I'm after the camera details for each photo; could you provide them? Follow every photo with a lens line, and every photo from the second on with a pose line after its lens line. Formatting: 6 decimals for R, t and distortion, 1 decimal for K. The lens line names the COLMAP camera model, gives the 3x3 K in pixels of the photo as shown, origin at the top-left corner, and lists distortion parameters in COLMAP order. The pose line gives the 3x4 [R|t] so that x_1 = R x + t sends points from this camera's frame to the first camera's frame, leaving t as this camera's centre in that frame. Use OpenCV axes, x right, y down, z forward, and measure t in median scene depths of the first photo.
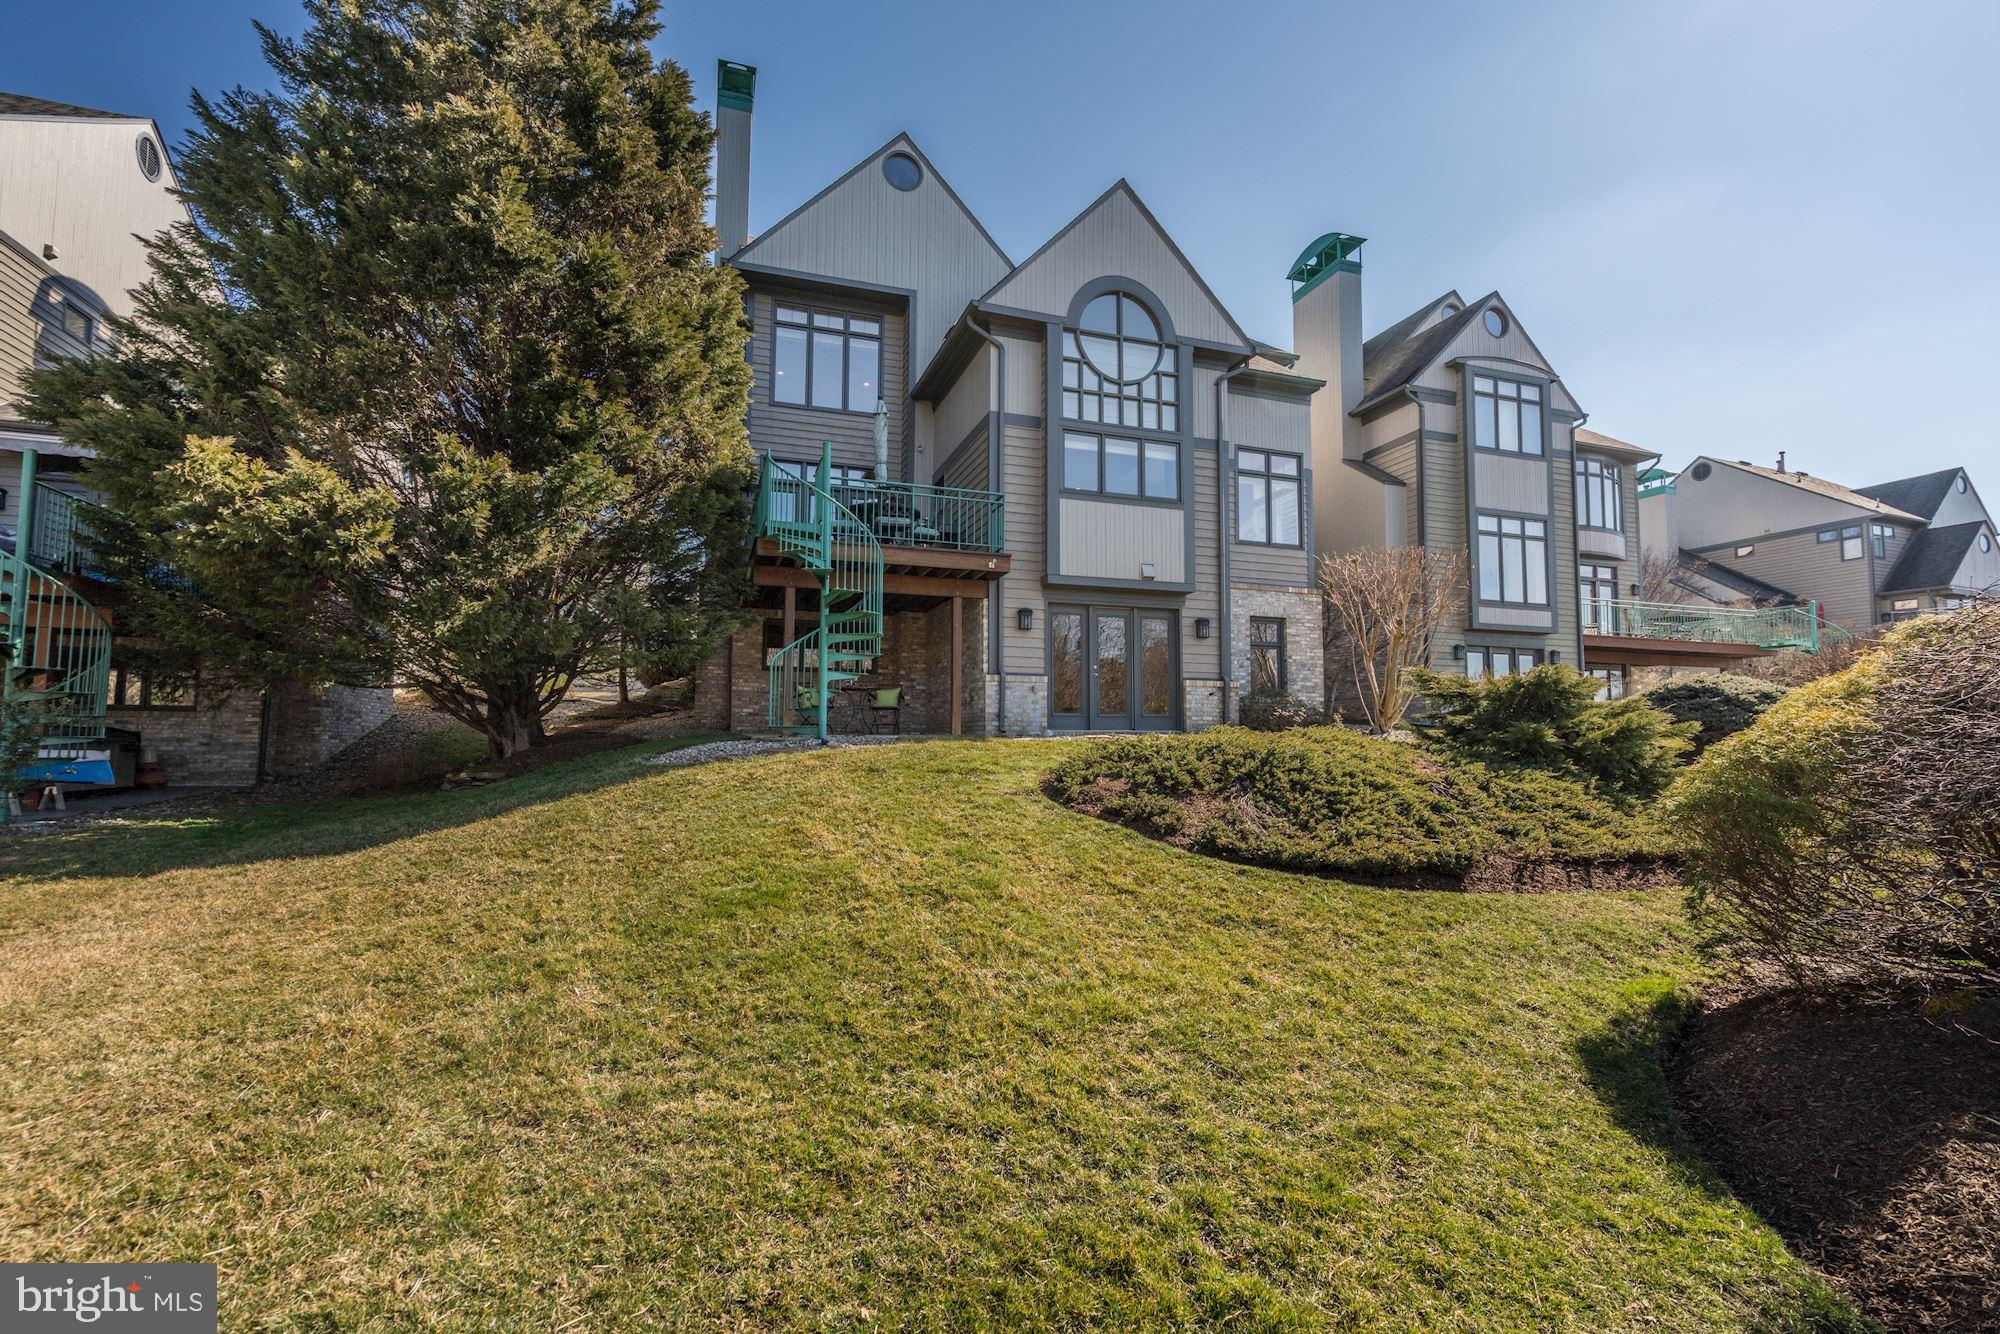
lens RADIAL K [[892.7, 0, 1004.0], [0, 892.7, 675.9], [0, 0, 1]] dist [0.002595, 0.001405]
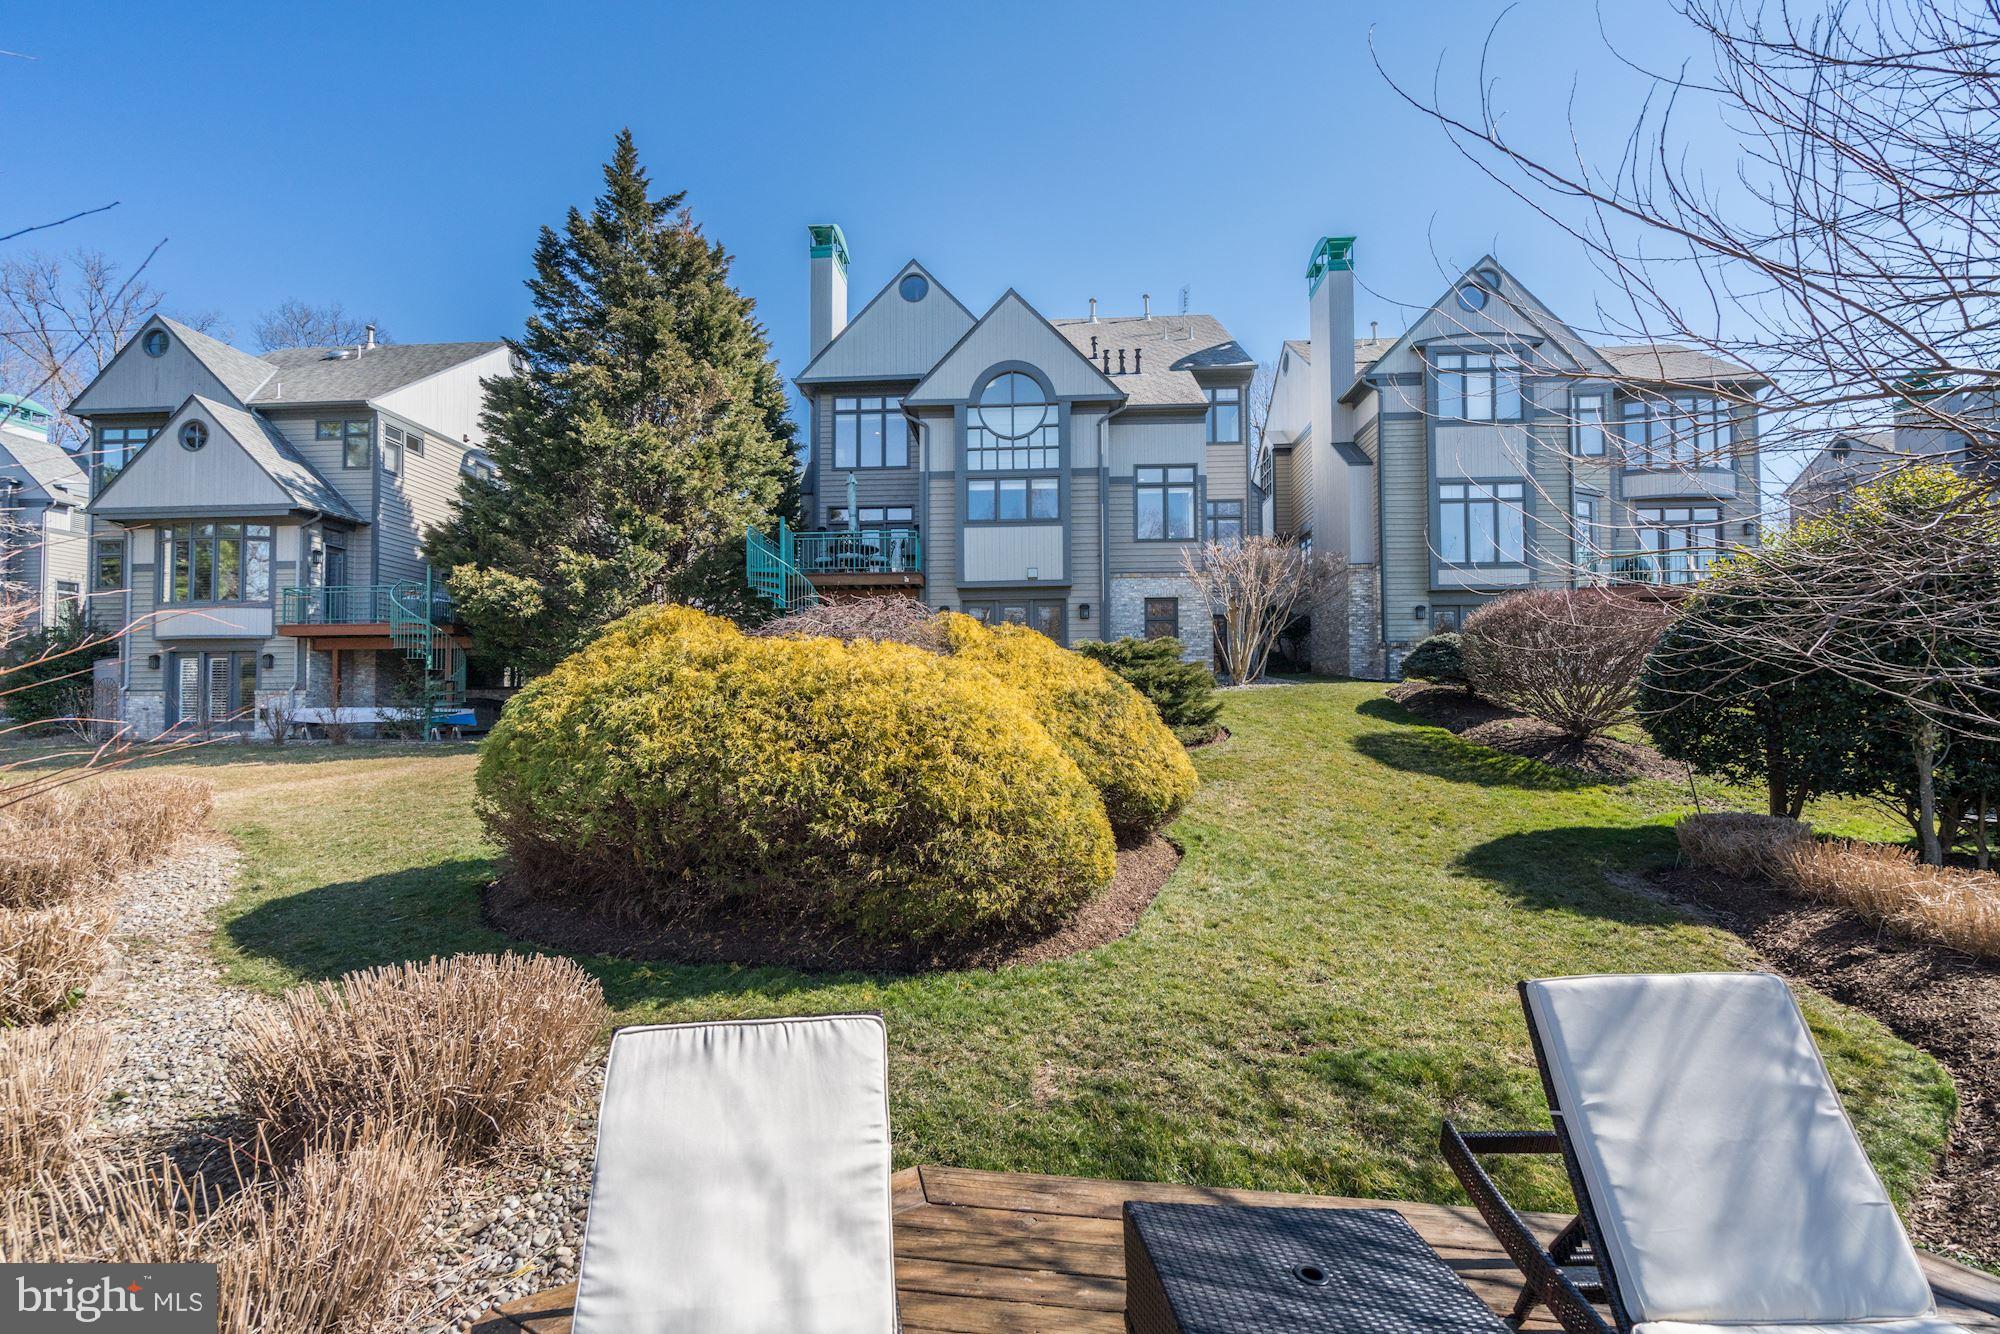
lens RADIAL K [[892.7, 0, 991.1], [0, 892.7, 672.8], [0, 0, 1]] dist [0.002595, 0.001405]
pose [[0.927878, -0.029452, -0.371719, 0.586673], [0.039633, 0.999019, 0.019778, 0.006616], [0.370772, -0.033084, 0.928135, -0.301867]]
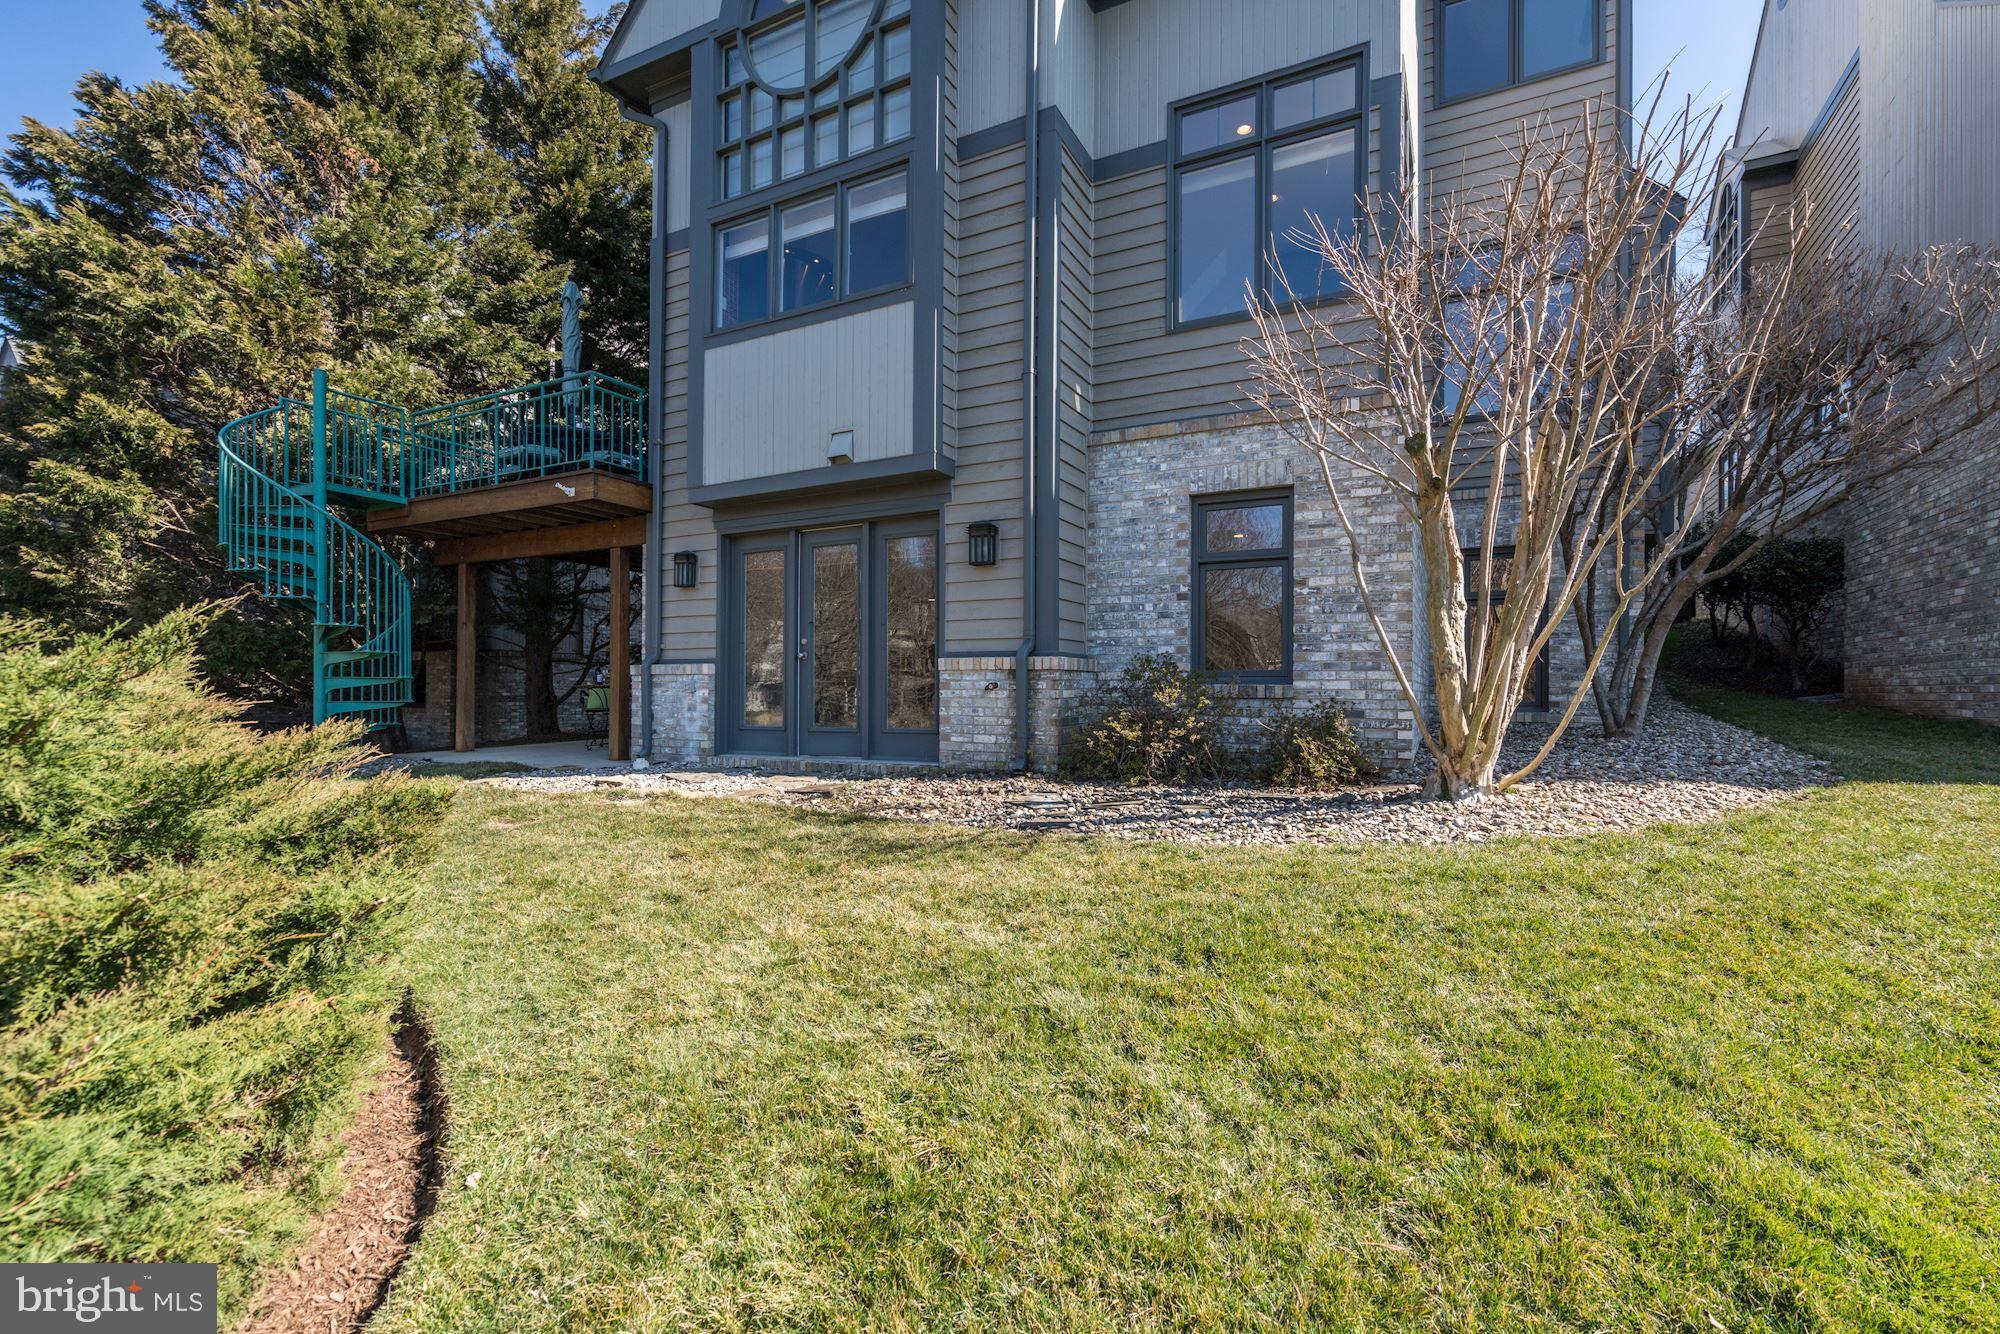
lens RADIAL K [[892.7, 0, 985.3], [0, 892.7, 679.2], [0, 0, 1]] dist [0.002595, 0.001405]
pose [[0.693755, -0.014477, -0.720065, 0.554132], [0.055192, 0.997927, 0.033112, 0.001427], [0.718093, -0.062714, 0.693116, 0.672702]]
